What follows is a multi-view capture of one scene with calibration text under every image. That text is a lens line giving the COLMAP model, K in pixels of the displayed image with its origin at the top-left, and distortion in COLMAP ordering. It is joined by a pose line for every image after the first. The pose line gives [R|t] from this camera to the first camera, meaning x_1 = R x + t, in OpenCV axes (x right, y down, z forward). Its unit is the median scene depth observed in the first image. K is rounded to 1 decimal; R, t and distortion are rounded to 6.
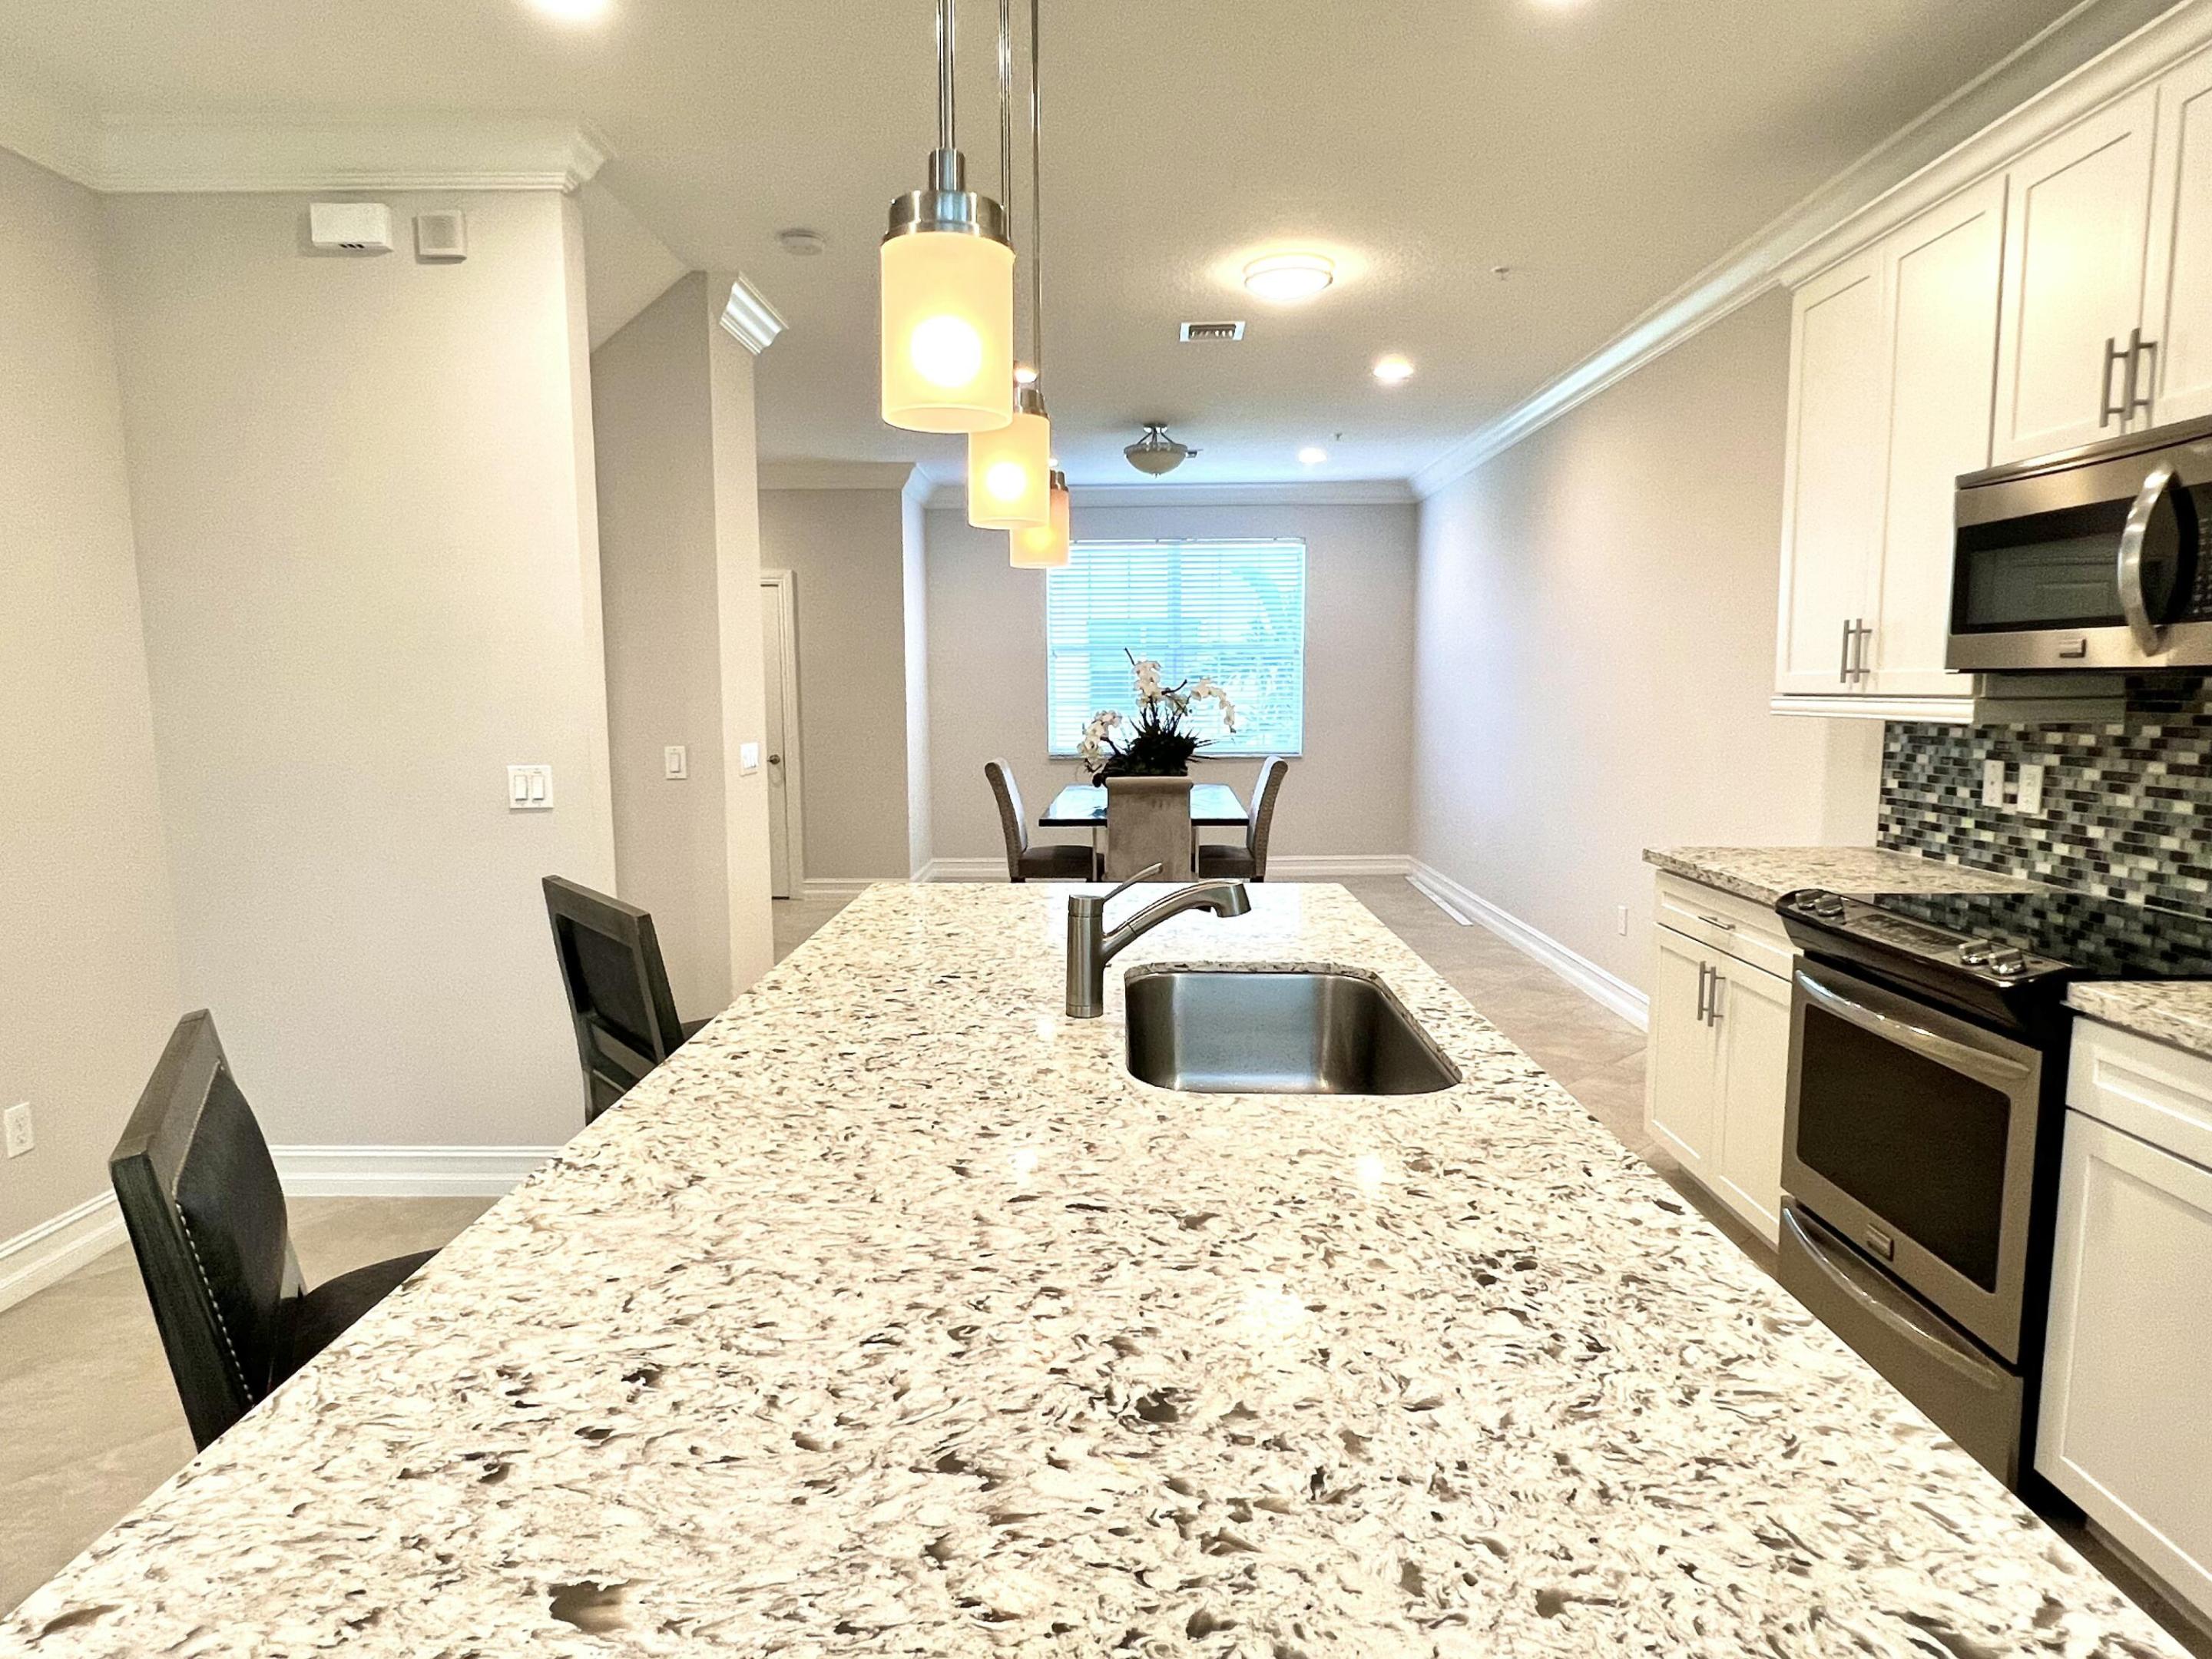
lens RADIAL K [[1290.6, 0, 1091.6], [0, 1290.6, 830.3], [0, 0, 1]] dist [-0.002851, 0.001714]
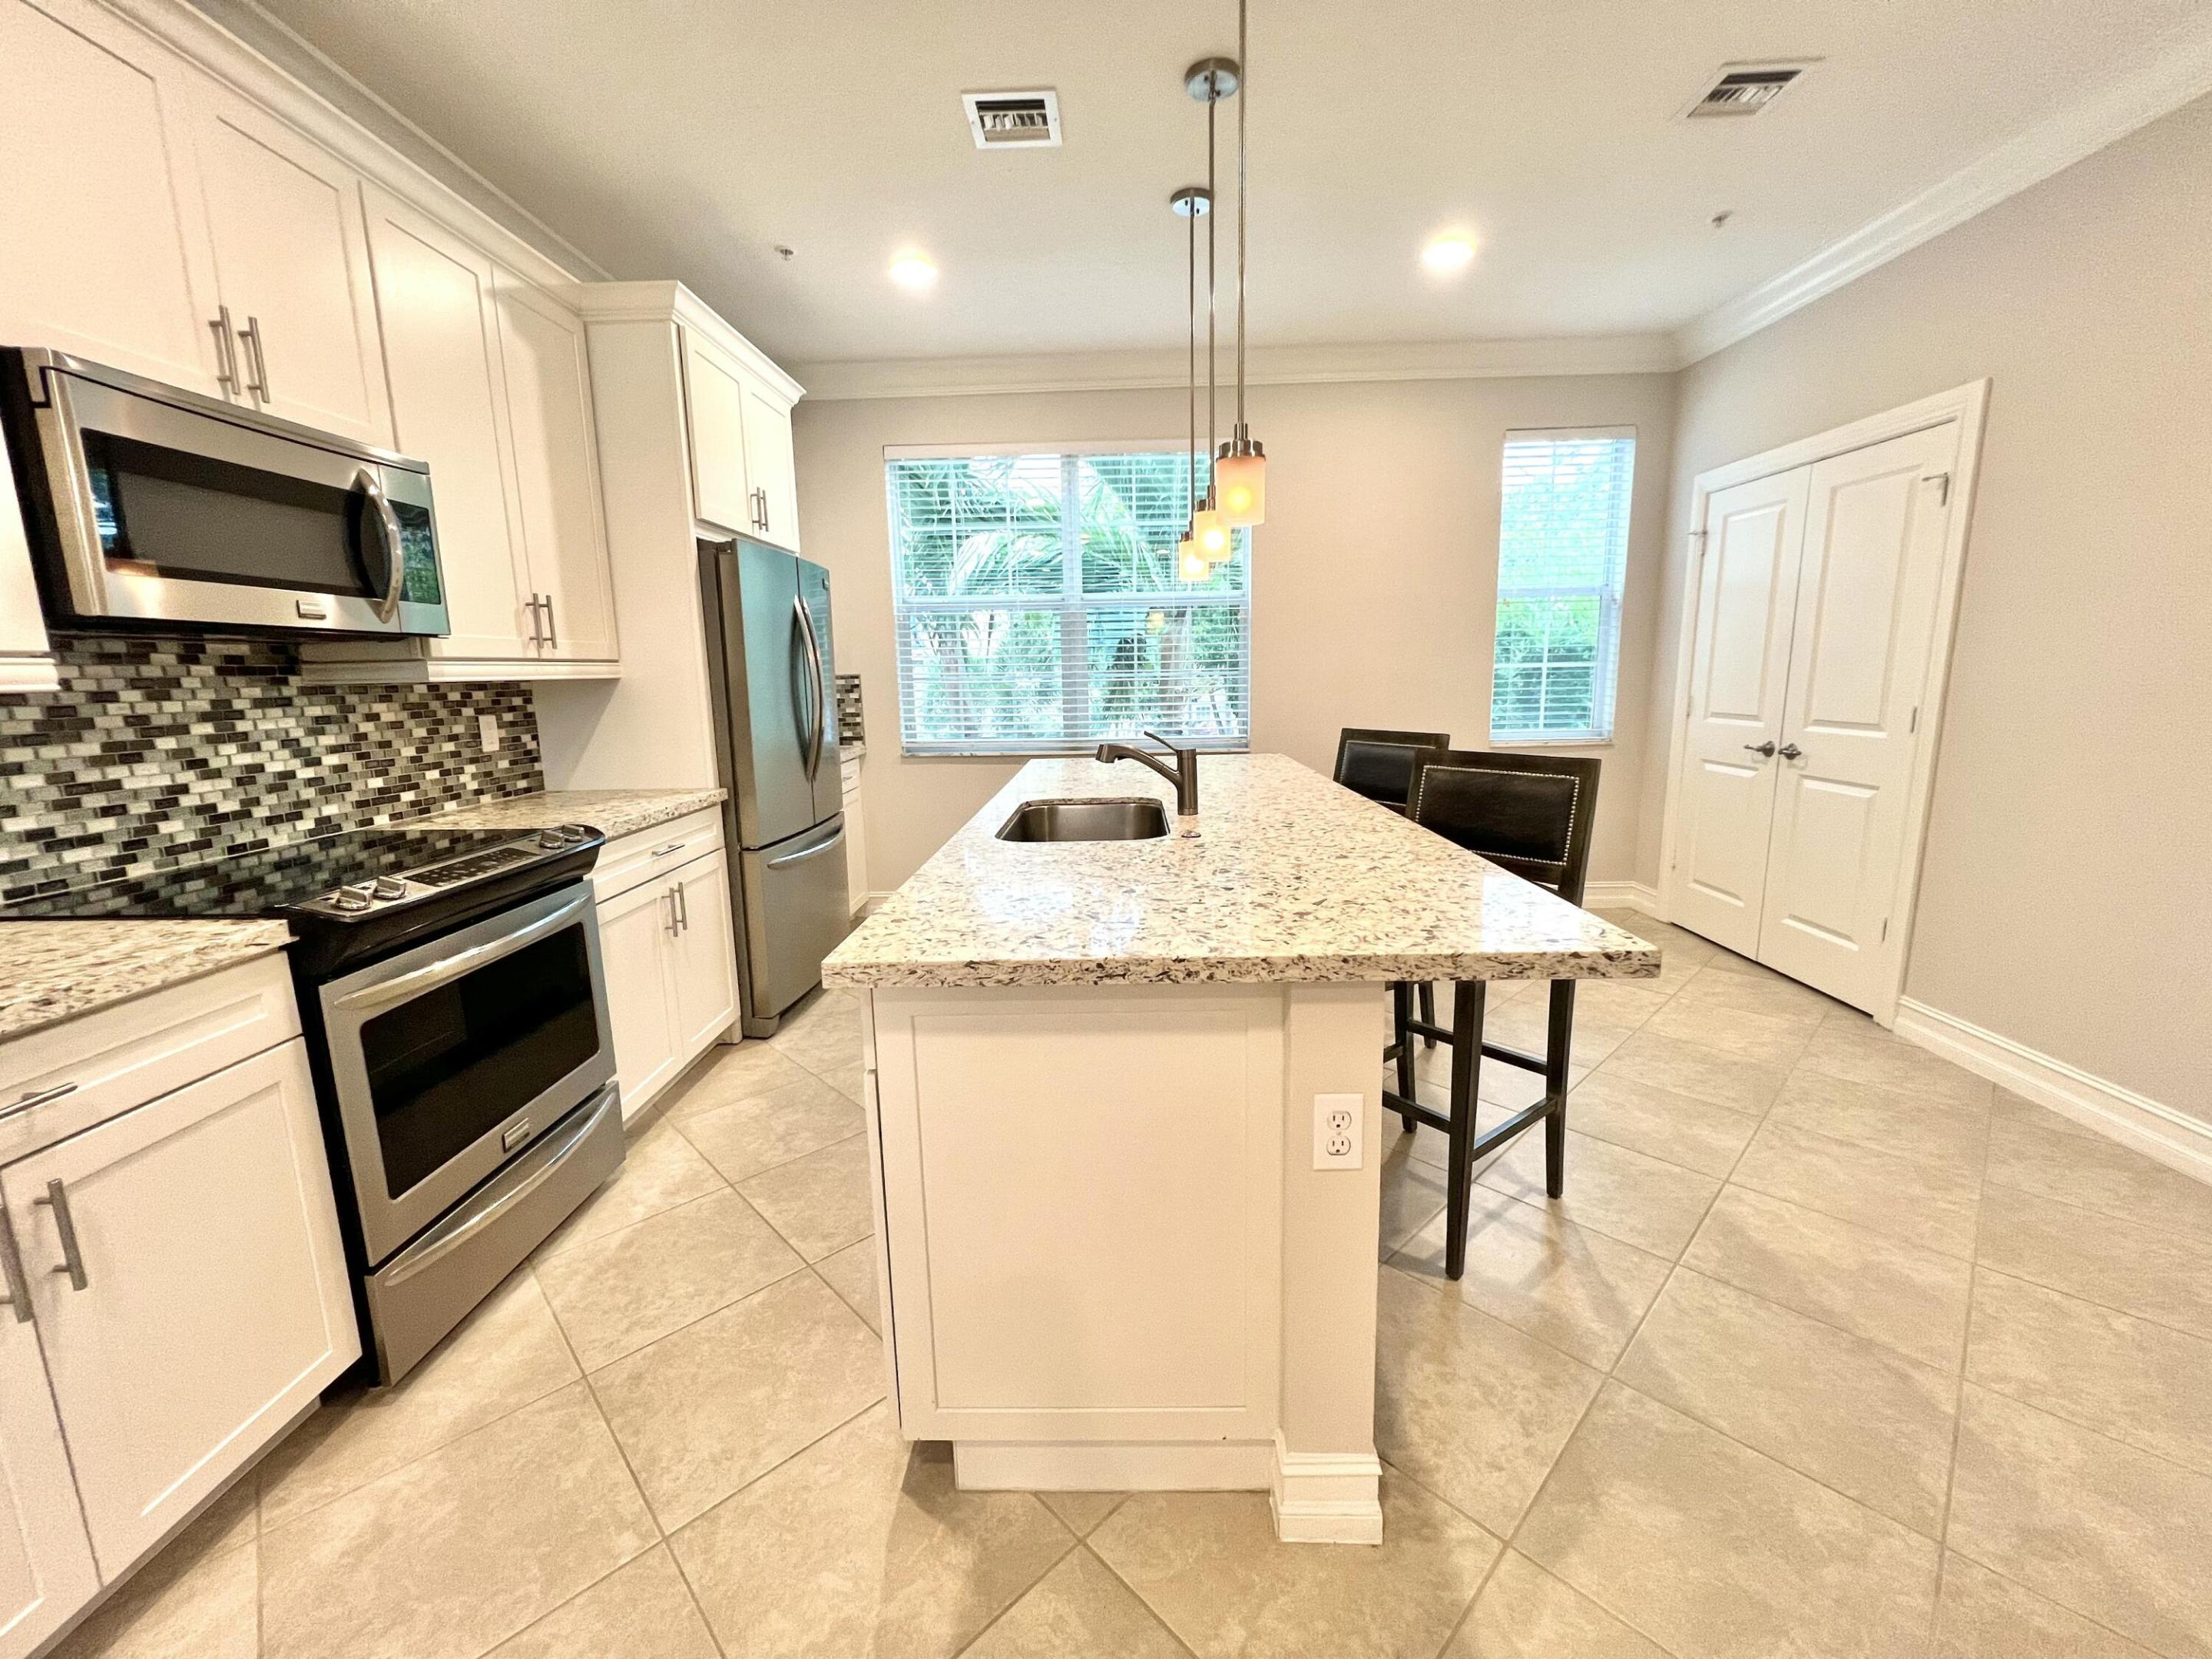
lens RADIAL K [[884.8, 0, 1101.1], [0, 884.8, 821.7], [0, 0, 1]] dist [-0.002361, 0.001296]
pose [[-0.999662, 0.024118, 0.009729, 0.075406], [0.025877, 0.959773, 0.279582, -0.144608], [-0.002595, 0.279739, -0.960073, 1.590231]]
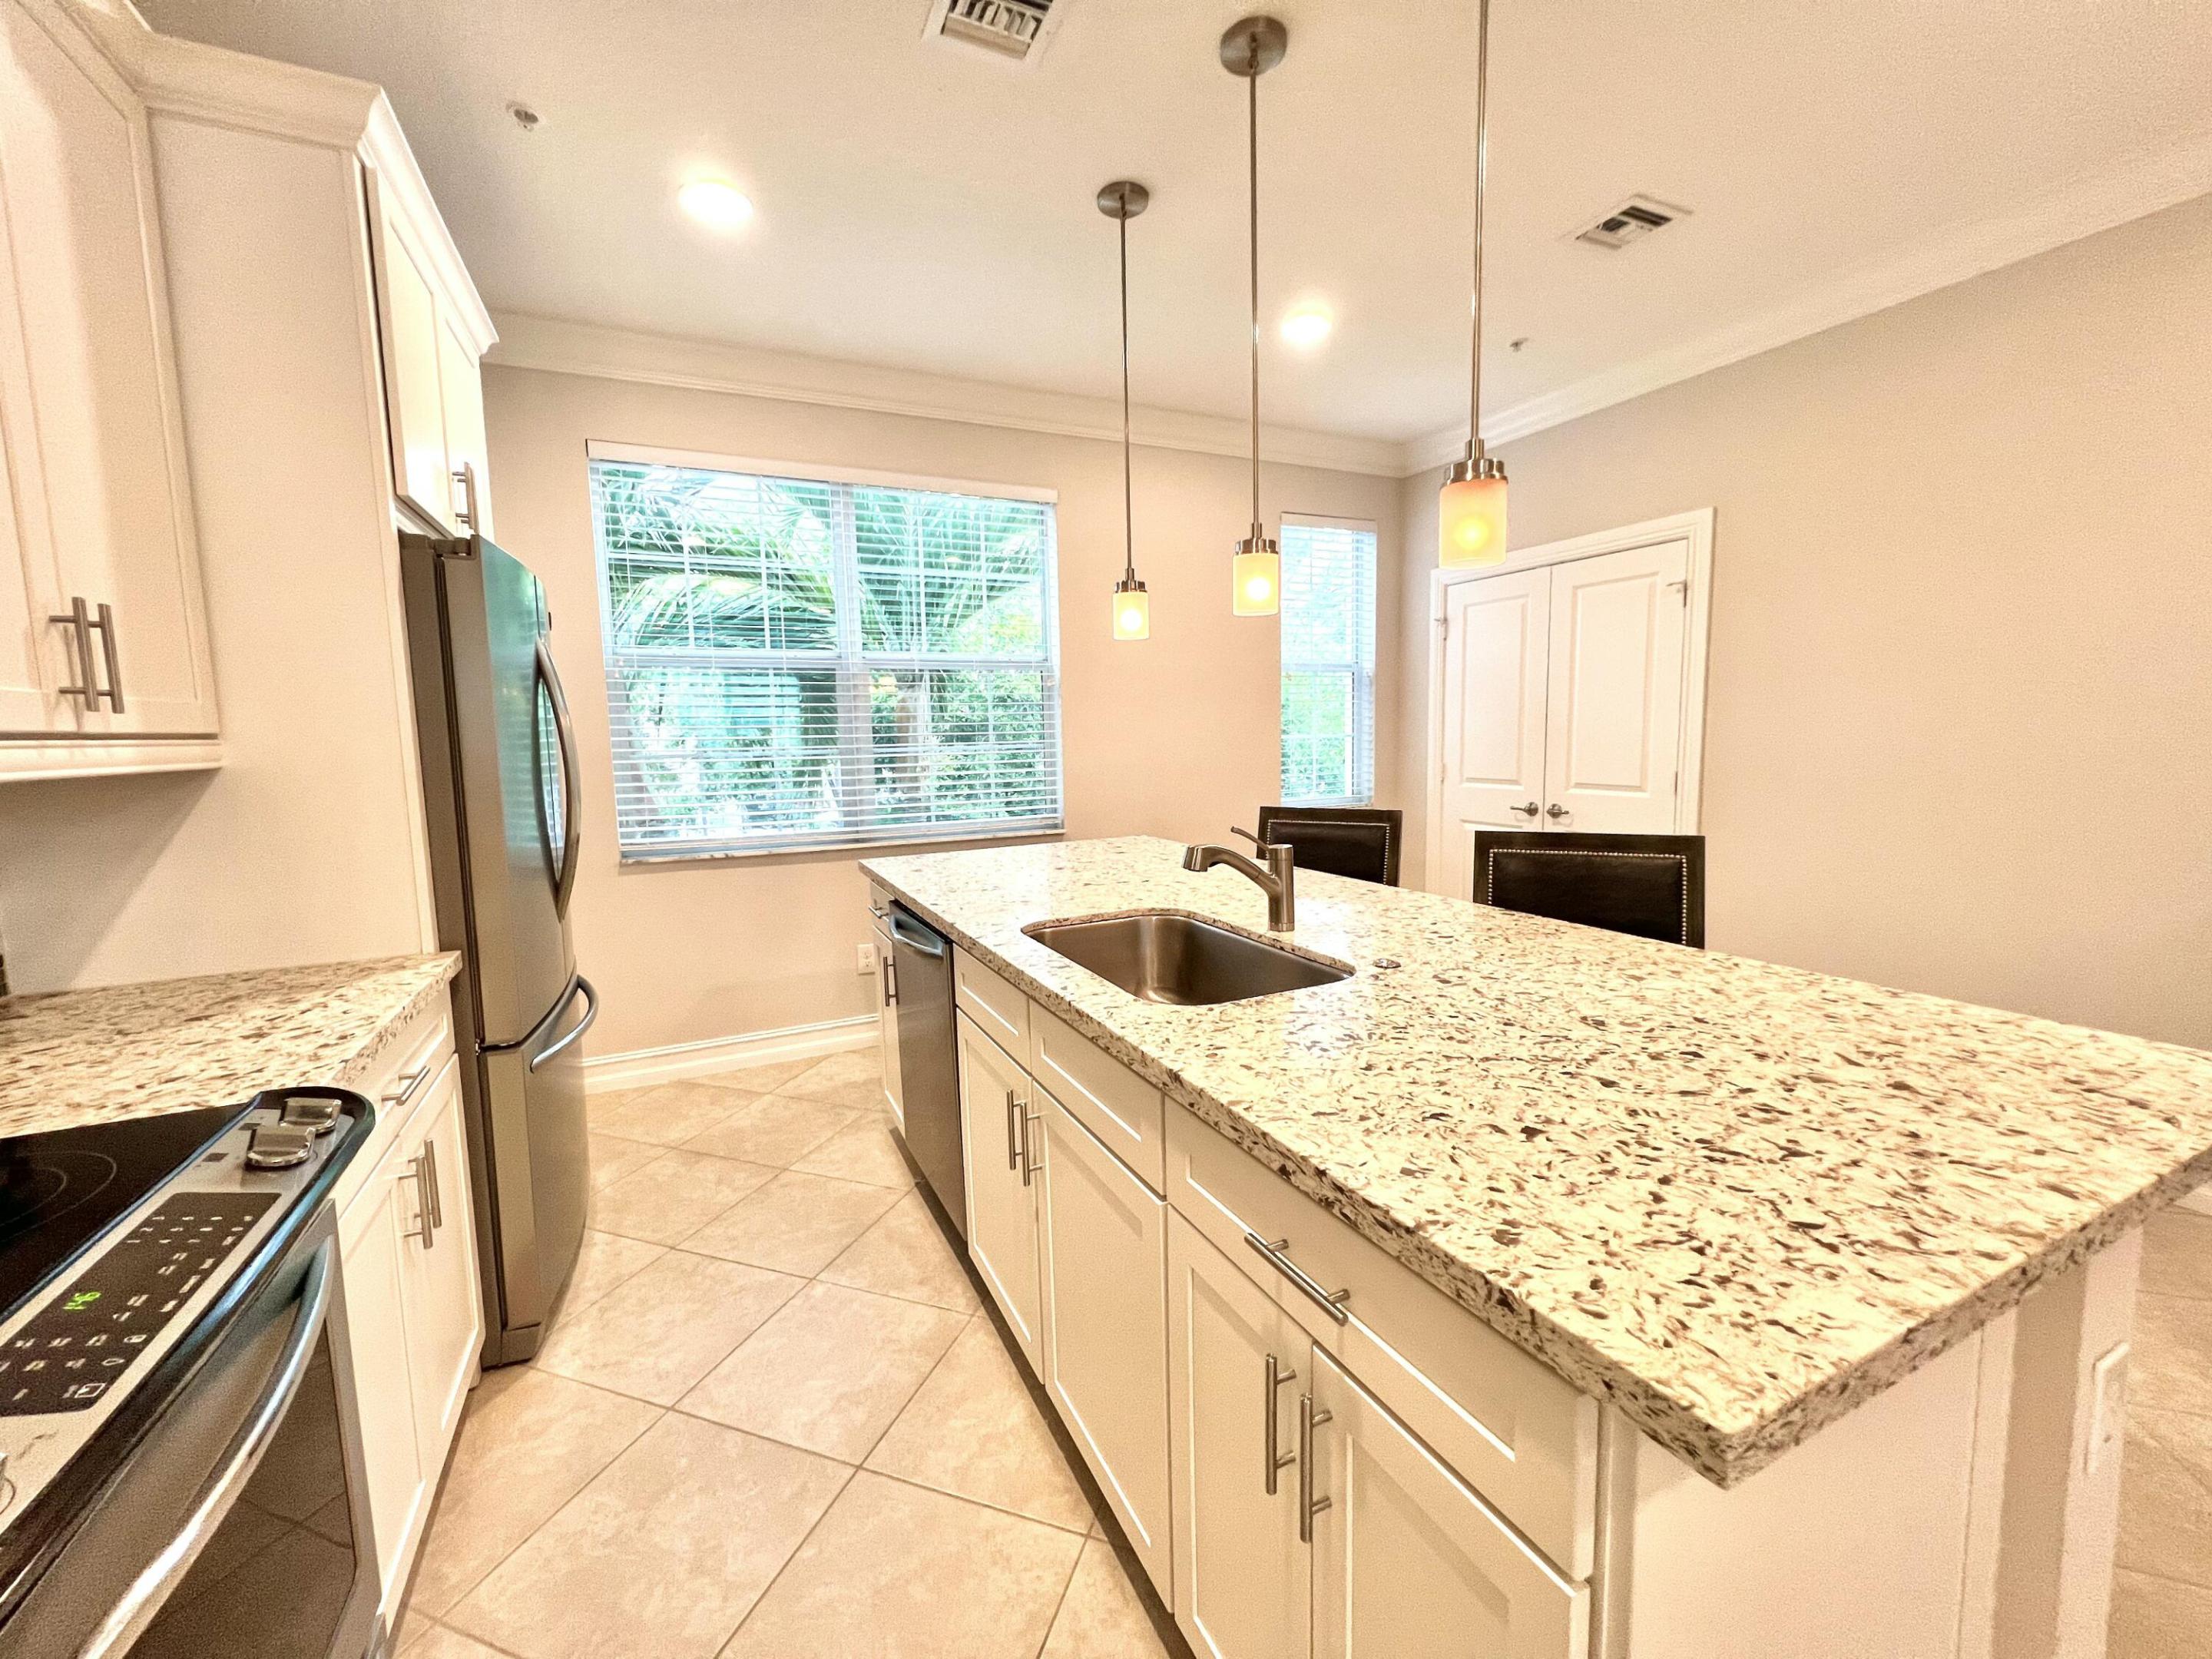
lens RADIAL K [[884.8, 0, 1101.3], [0, 884.8, 822.0], [0, 0, 1]] dist [-0.002361, 0.001296]
pose [[-0.895180, 0.071064, -0.440004, 0.430104], [-0.023975, 0.978101, 0.206747, -0.123907], [0.445060, 0.195625, -0.873872, 1.257213]]
